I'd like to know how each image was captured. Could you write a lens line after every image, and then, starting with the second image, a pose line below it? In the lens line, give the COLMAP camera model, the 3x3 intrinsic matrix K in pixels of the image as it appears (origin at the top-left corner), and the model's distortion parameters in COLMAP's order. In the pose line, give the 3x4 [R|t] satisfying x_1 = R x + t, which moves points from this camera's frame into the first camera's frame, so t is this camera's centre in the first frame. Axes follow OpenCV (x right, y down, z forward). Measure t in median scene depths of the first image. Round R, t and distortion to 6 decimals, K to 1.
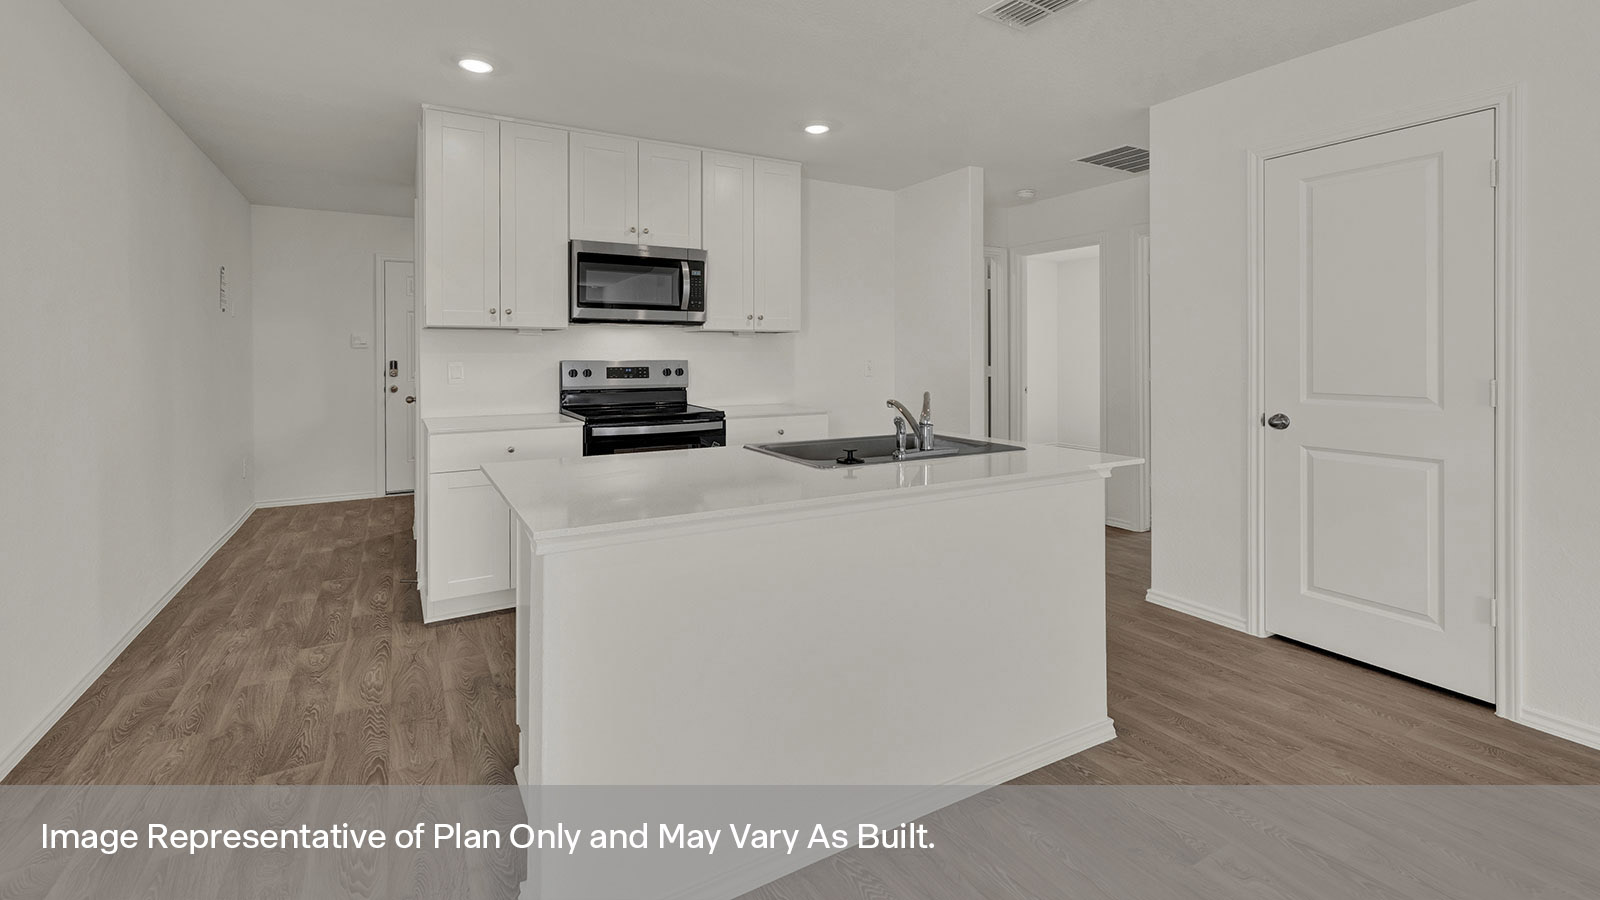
lens RADIAL K [[704.0, 0, 800.0], [0, 704.0, 450.0], [0, 0, 1]] dist [-0.001552, -0.000225]
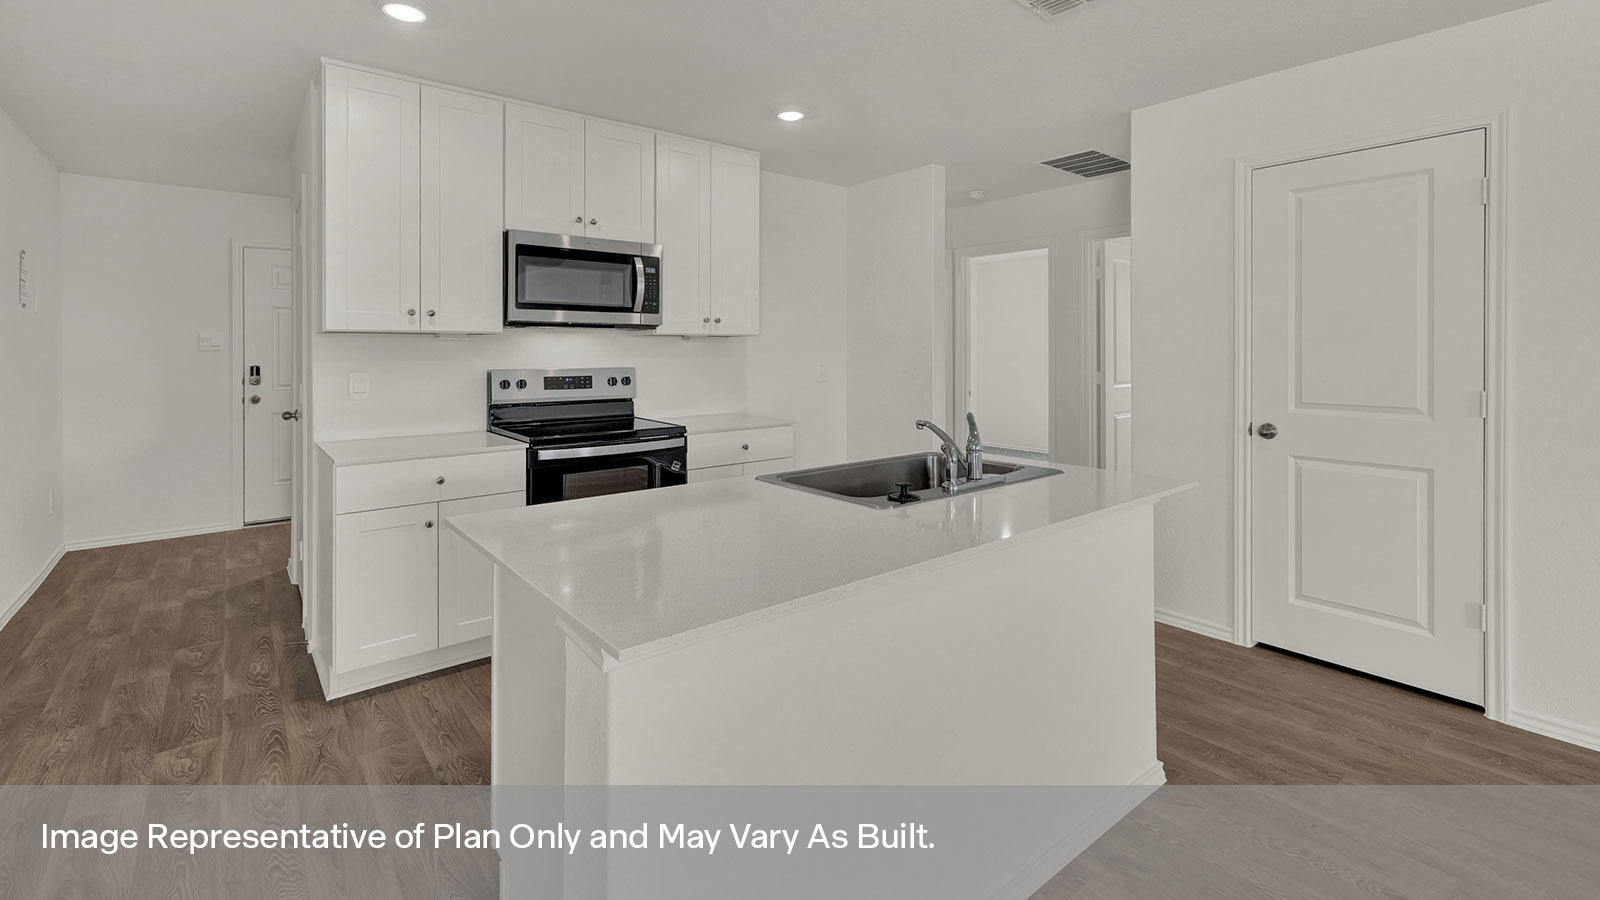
lens RADIAL K [[710.1, 0, 805.0], [0, 710.1, 434.0], [0, 0, 1]] dist [0.000473, -0.000001]
pose [[0.986469, -0.018408, 0.162911, -0.114079], [0.021001, 0.999678, -0.014211, -0.031947], [-0.162597, 0.017440, 0.986538, 0.100784]]
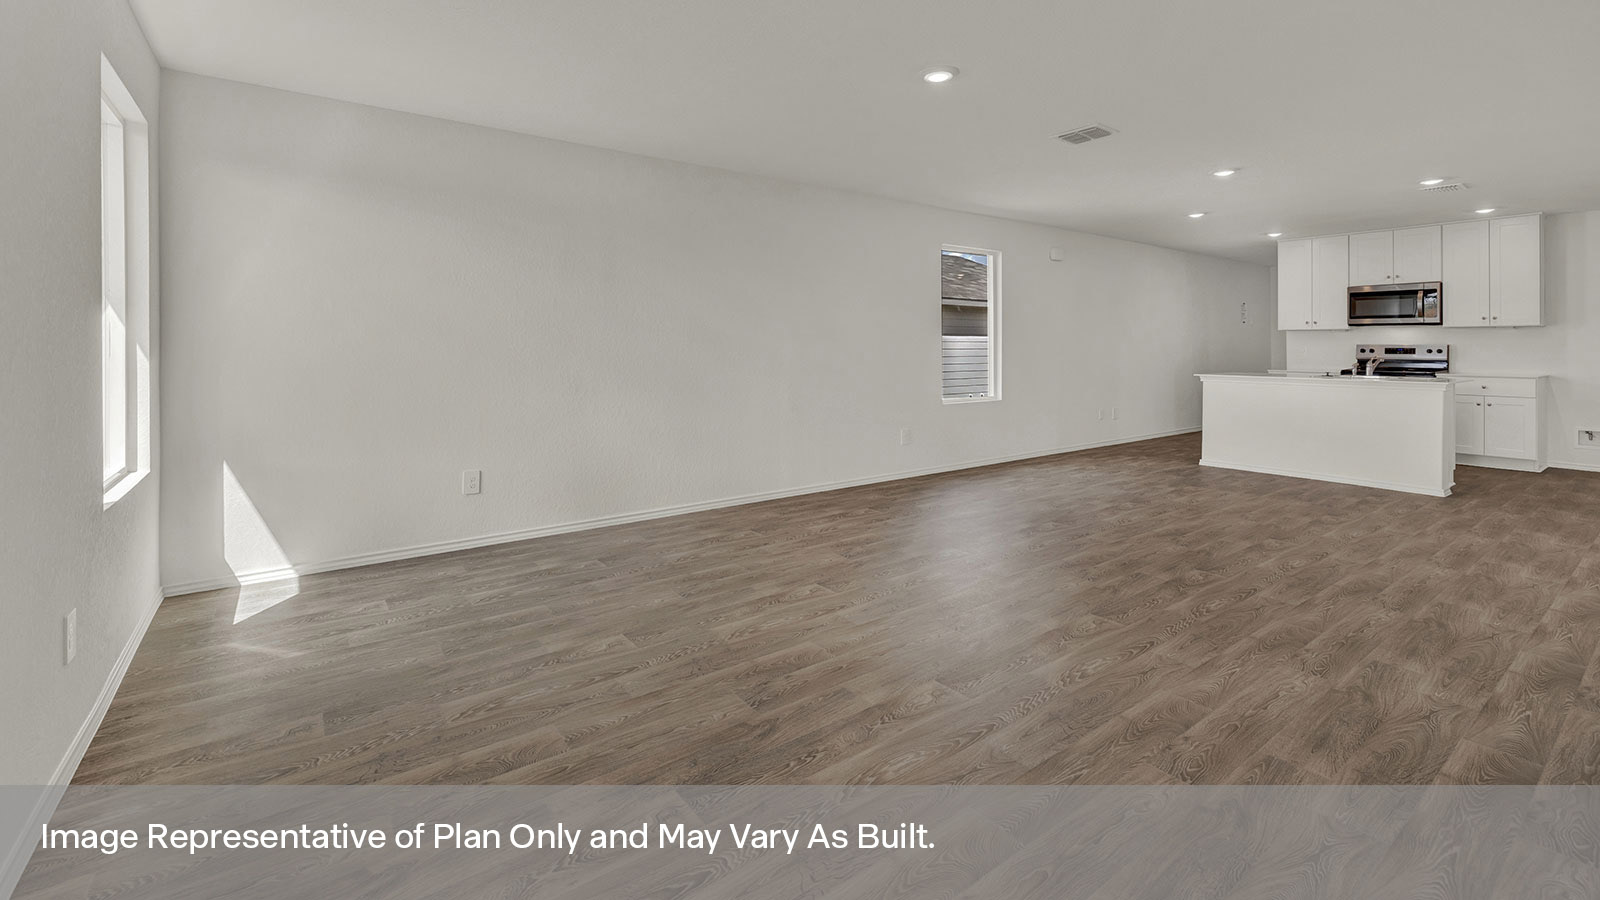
lens RADIAL K [[649.0, 0, 800.0], [0, 649.0, 450.0], [0, 0, 1]] dist [0.000967, 0.000062]
pose [[0.110652, 0.160050, -0.980887, 1.483910], [-0.133864, 0.980355, 0.144862, 0.124403], [0.984803, 0.115276, 0.129903, -0.850954]]
